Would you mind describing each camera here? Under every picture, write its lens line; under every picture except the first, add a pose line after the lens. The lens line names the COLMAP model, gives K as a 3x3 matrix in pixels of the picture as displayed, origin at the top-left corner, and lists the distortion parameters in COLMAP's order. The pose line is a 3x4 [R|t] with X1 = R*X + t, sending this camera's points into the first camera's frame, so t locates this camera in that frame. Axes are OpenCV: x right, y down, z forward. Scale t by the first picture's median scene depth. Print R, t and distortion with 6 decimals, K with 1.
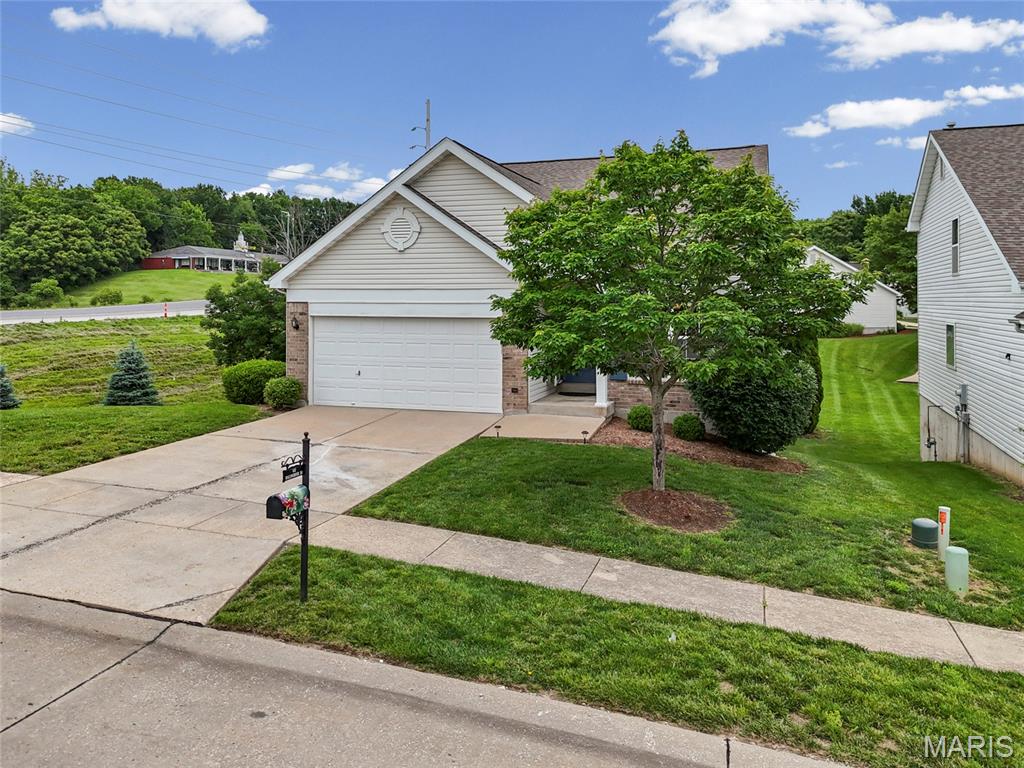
lens RADIAL K [[806.6, 0, 493.0], [0, 806.6, 318.1], [0, 0, 1]] dist [0.045853, -0.004118]
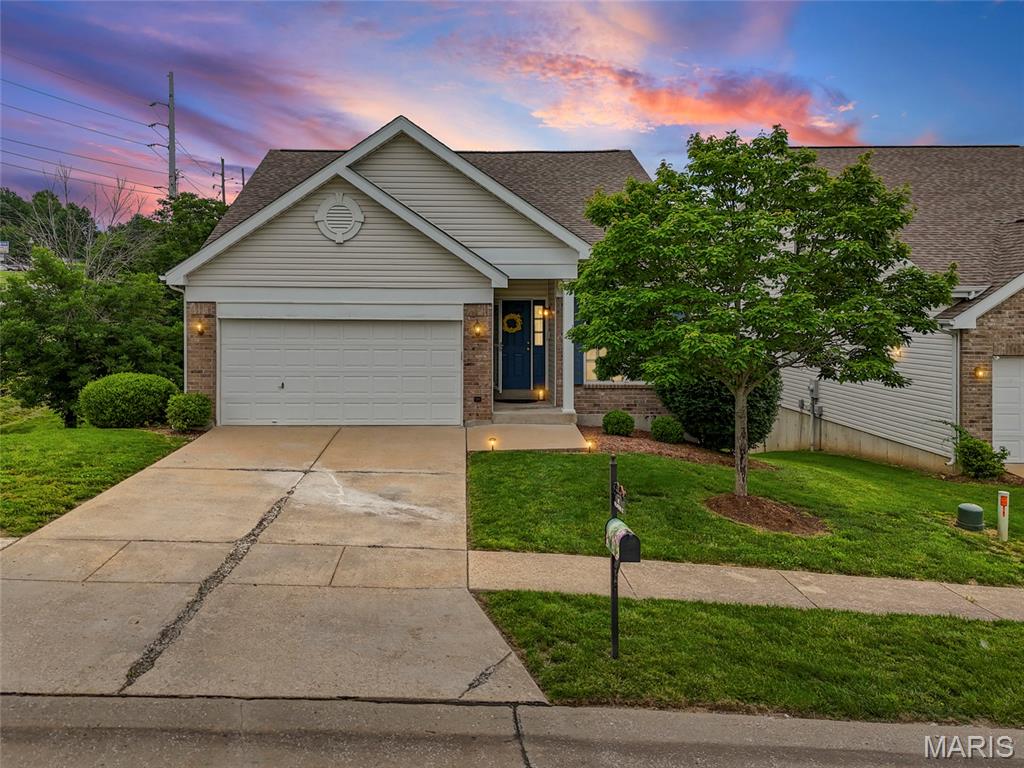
lens RADIAL K [[828.6, 0, 454.7], [0, 828.6, 346.9], [0, 0, 1]] dist [0.045333, -0.008006]
pose [[0.939207, -0.012609, 0.343119, -0.345942], [0.002737, 0.999569, 0.029240, 0.002393], [-0.343340, -0.026524, 0.938837, 0.134056]]
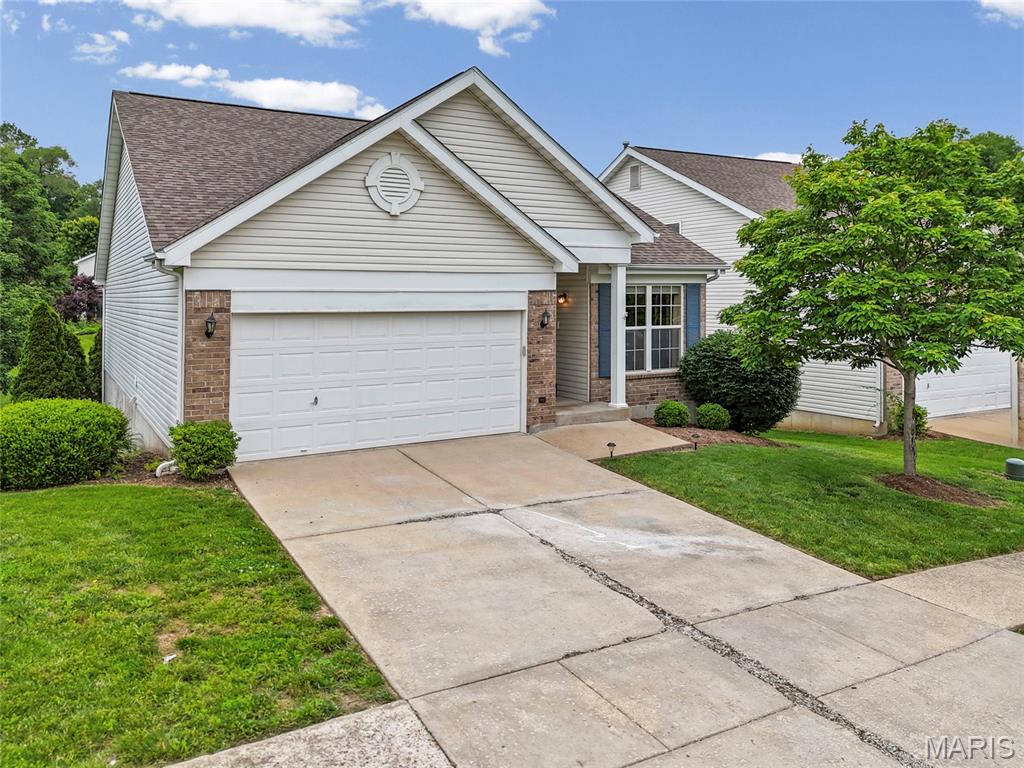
lens RADIAL K [[803.6, 0, 511.6], [0, 803.6, 304.2], [0, 0, 1]] dist [0.028141, -0.008287]
pose [[0.639949, -0.009956, 0.768353, -0.655445], [0.021659, 0.999752, -0.005085, -0.002590], [-0.768112, 0.019896, 0.640006, 0.552887]]
